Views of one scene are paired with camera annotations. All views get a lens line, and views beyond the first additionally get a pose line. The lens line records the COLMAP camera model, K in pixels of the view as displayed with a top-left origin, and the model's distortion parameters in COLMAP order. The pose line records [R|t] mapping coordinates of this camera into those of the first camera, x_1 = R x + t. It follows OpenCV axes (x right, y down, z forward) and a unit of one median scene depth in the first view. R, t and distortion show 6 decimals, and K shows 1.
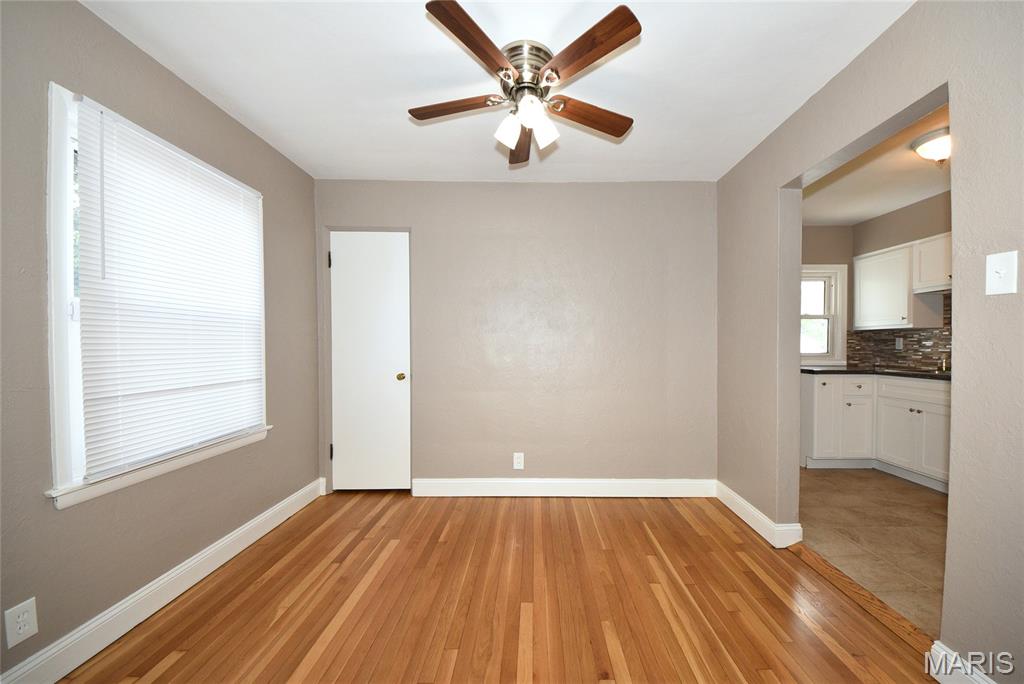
lens RADIAL K [[346.6, 0, 561.5], [0, 346.6, 345.3], [0, 0, 1]] dist [-0.032152, -0.000077]
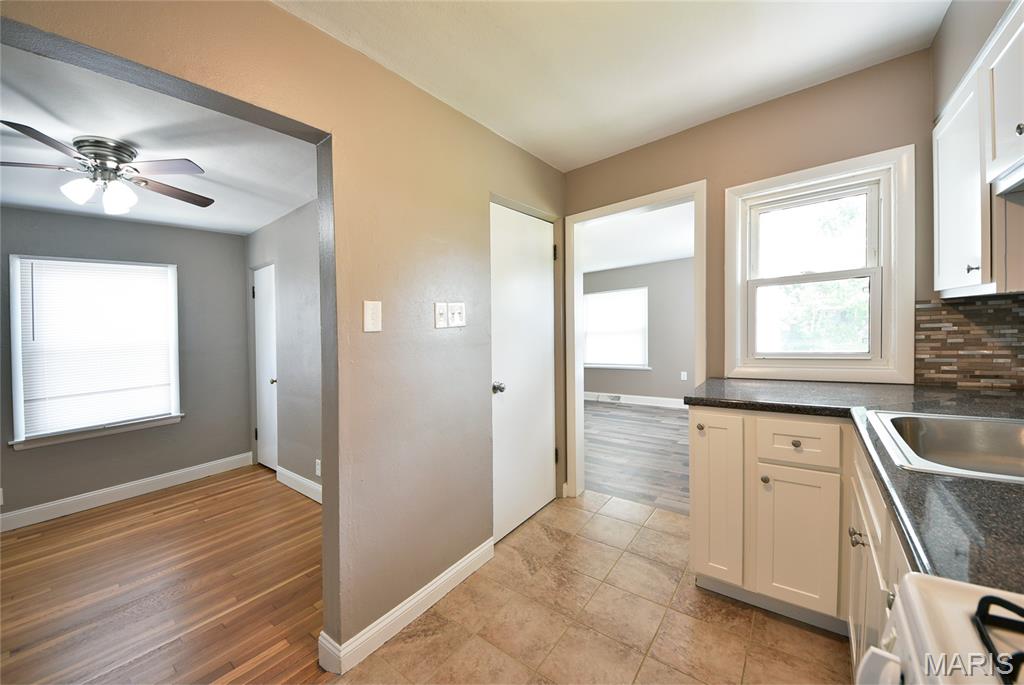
lens RADIAL K [[361.2, 0, 509.6], [0, 361.2, 315.2], [0, 0, 1]] dist [-0.000538, -0.009369]
pose [[0.785260, -0.067816, -0.615441, 1.405356], [0.055170, 0.997694, -0.039543, -0.071088], [0.616703, -0.002902, 0.787191, 0.654400]]
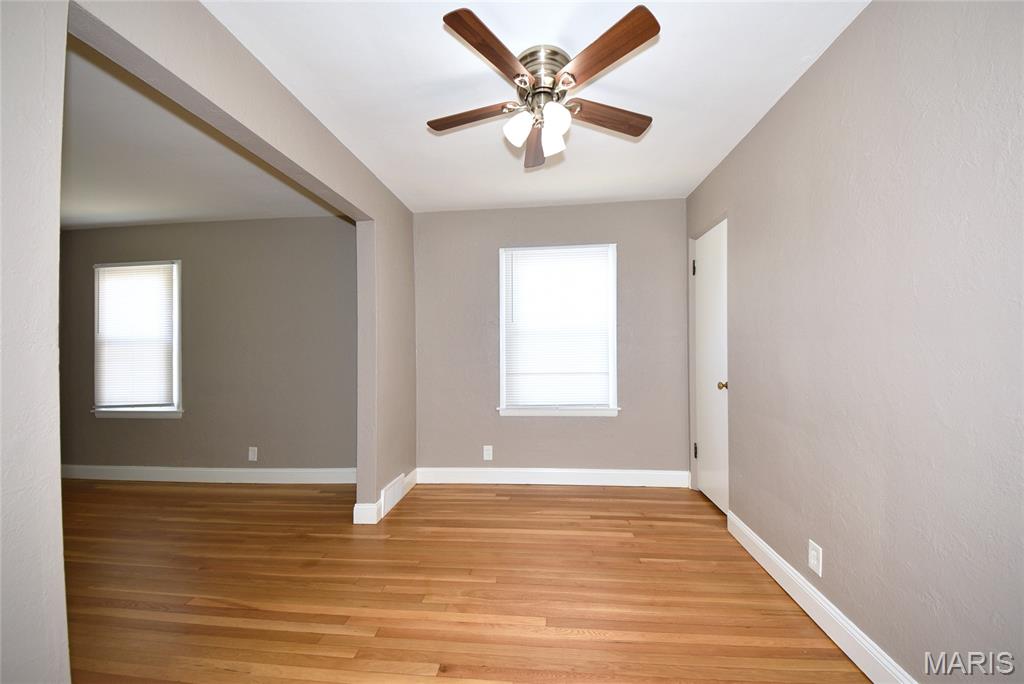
lens RADIAL K [[379.6, 0, 512.0], [0, 379.6, 342.0], [0, 0, 1]] dist [0.016565, -0.000185]
pose [[-0.124311, -0.001983, -0.992241, 0.752063], [0.010769, 0.999936, -0.003347, -0.033084], [0.992185, -0.011101, -0.124282, 0.783597]]
